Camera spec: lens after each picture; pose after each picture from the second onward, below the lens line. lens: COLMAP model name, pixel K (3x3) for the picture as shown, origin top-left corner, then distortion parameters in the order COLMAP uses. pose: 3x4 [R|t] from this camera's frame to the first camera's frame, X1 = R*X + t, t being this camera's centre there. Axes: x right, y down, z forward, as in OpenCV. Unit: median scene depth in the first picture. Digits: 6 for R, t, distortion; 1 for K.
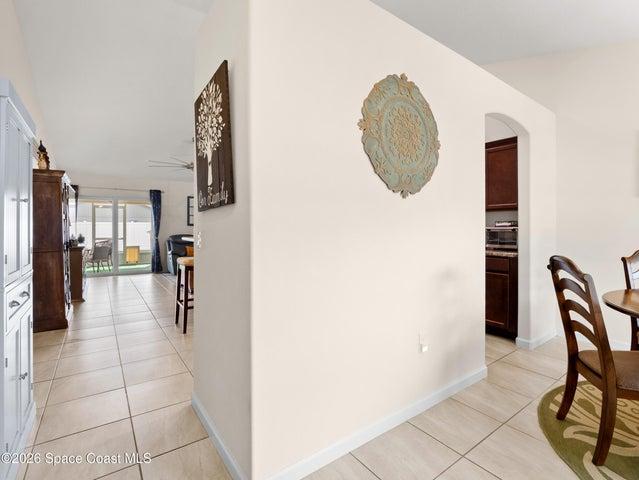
lens RADIAL K [[313.7, 0, 316.5], [0, 313.7, 225.3], [0, 0, 1]] dist [-0.011446, 0.000028]
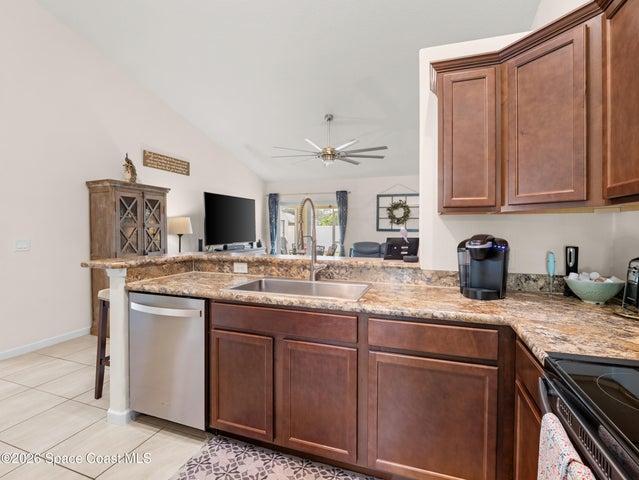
lens RADIAL K [[313.7, 0, 316.5], [0, 313.7, 225.3], [0, 0, 1]] dist [-0.011446, 0.000028]
pose [[0.572215, -0.006051, -0.820082, 0.171476], [0.000051, 0.999973, -0.007342, -0.008760], [0.820104, 0.004160, 0.572199, 0.437498]]
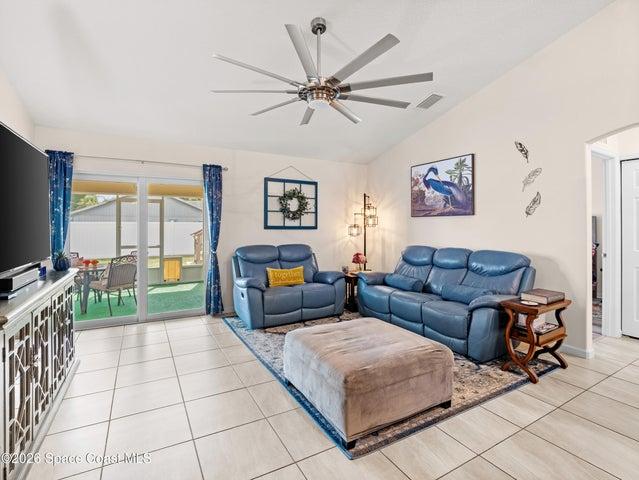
lens RADIAL K [[313.7, 0, 316.5], [0, 313.7, 225.3], [0, 0, 1]] dist [-0.011446, 0.000028]
pose [[0.995085, 0.003626, -0.098956, -0.278027], [-0.003368, 0.999990, 0.002774, -0.008437], [0.098965, -0.002427, 0.995088, 0.469564]]
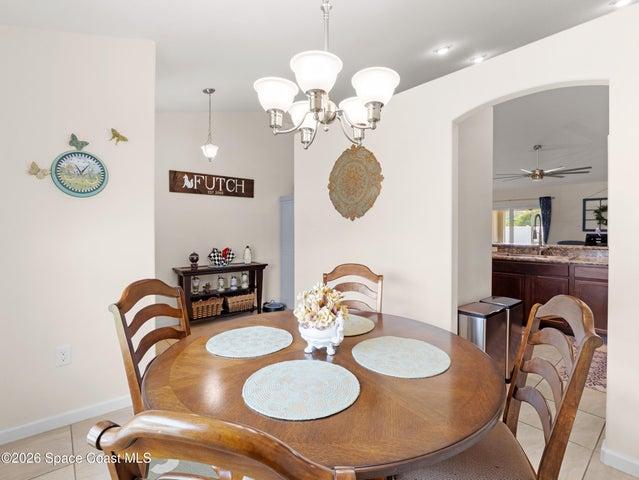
lens RADIAL K [[317.2, 0, 319.4], [0, 317.2, 232.1], [0, 0, 1]] dist [-0.011996, -0.000241]
pose [[0.094557, 0.009691, -0.995472, 0.454751], [0.005503, 0.999932, 0.010257, -0.010976], [0.995504, -0.006447, 0.094498, 0.158812]]
